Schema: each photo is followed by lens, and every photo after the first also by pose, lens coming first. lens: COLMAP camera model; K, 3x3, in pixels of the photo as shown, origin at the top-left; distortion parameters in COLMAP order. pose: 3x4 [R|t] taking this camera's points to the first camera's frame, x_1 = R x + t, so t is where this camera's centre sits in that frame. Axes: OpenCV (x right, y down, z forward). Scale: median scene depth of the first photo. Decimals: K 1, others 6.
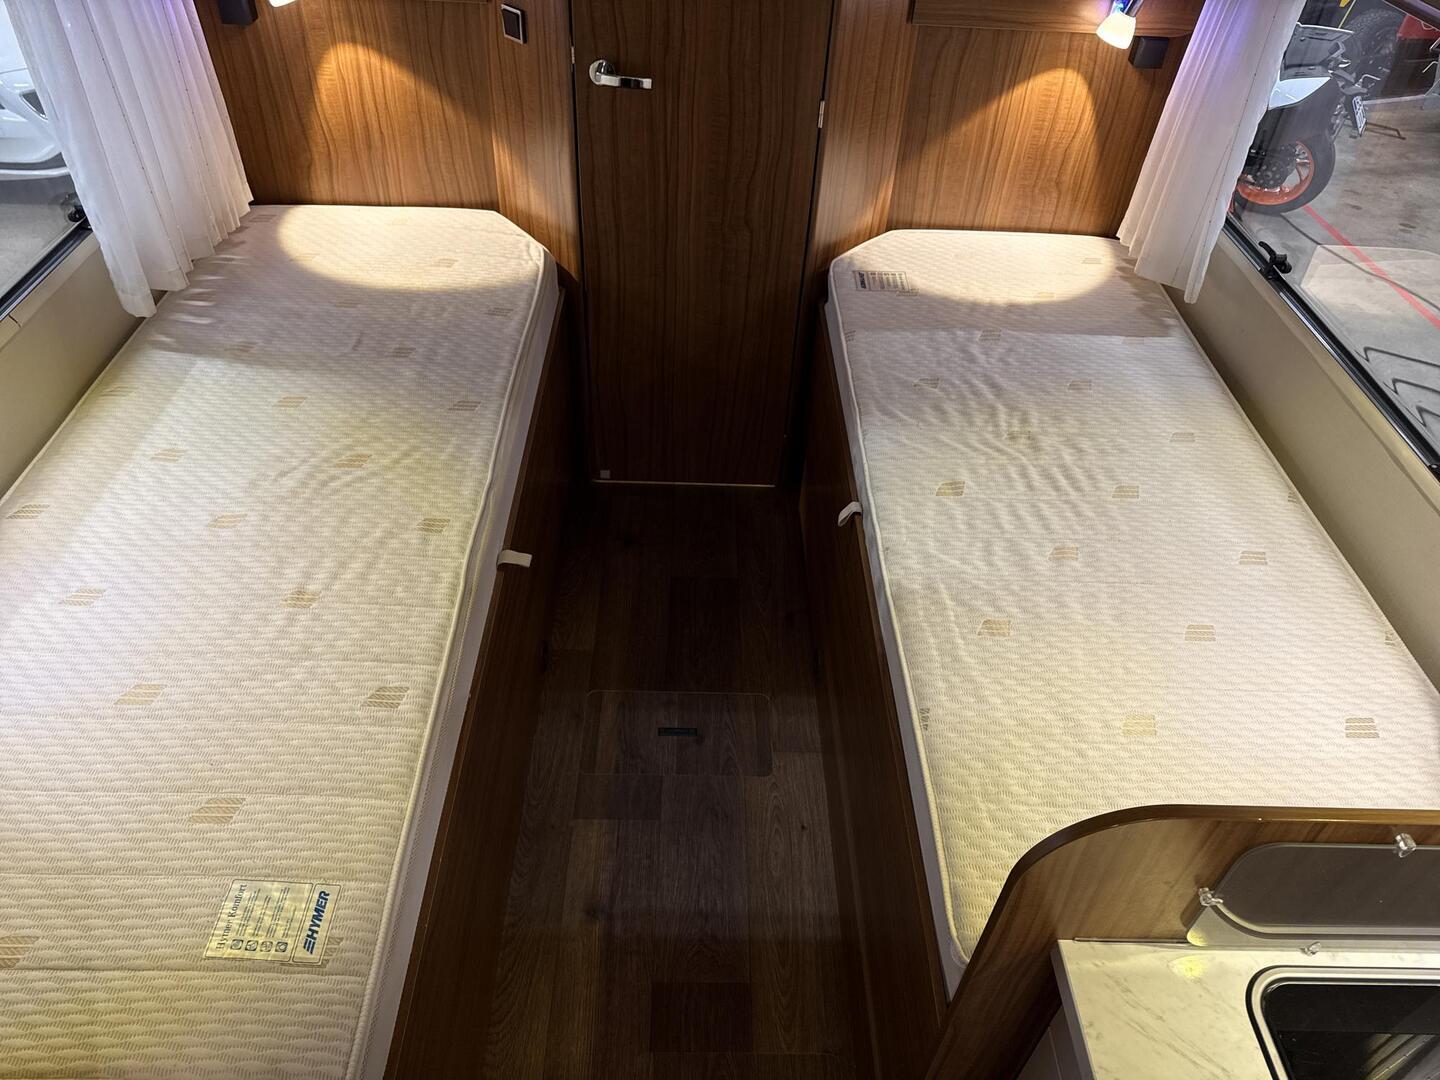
lens RADIAL K [[1029.4, 0, 733.5], [0, 1029.4, 545.6], [0, 0, 1]] dist [0.059798, -0.120428]
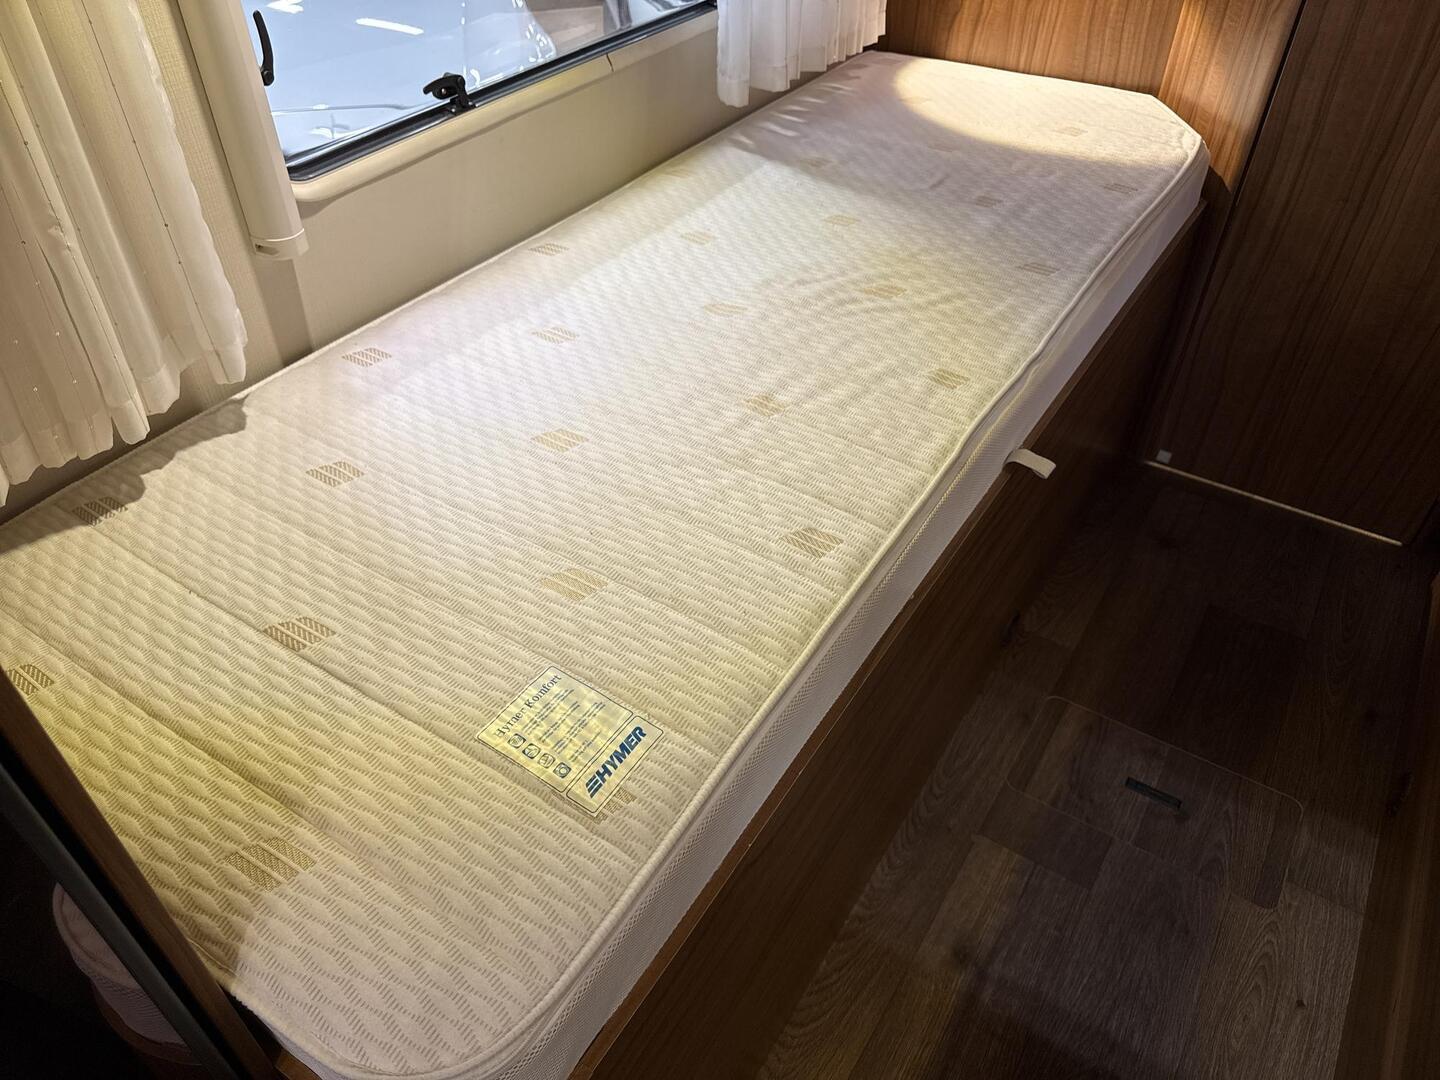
lens RADIAL K [[1031.4, 0, 720.2], [0, 1031.4, 531.1], [0, 0, 1]] dist [0.082544, -0.113584]
pose [[0.830159, 0.325369, -0.452737, -0.043601], [-0.342589, 0.938350, 0.046179, 0.100045], [0.439851, 0.116767, 0.890447, 0.240290]]
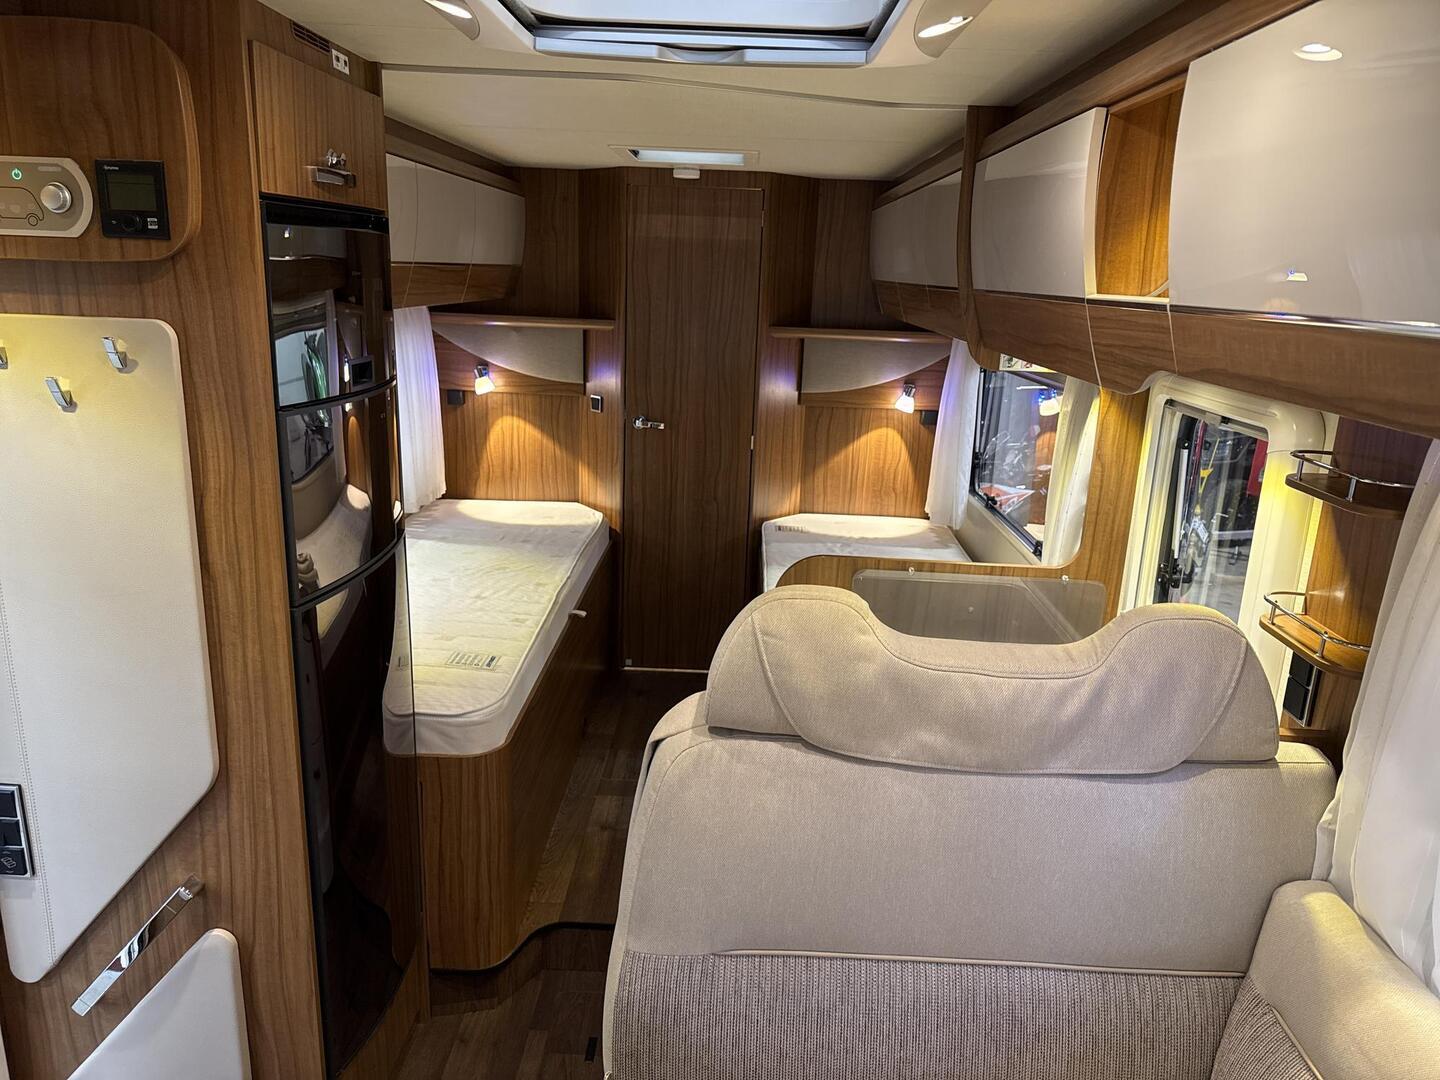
lens RADIAL K [[1029.4, 0, 733.5], [0, 1029.4, 545.6], [0, 0, 1]] dist [0.059798, -0.120428]
pose [[0.999369, -0.001505, -0.035488, 0.142040], [-0.014859, 0.889759, -0.456188, 0.759559], [0.032262, 0.456428, 0.889175, -0.740118]]
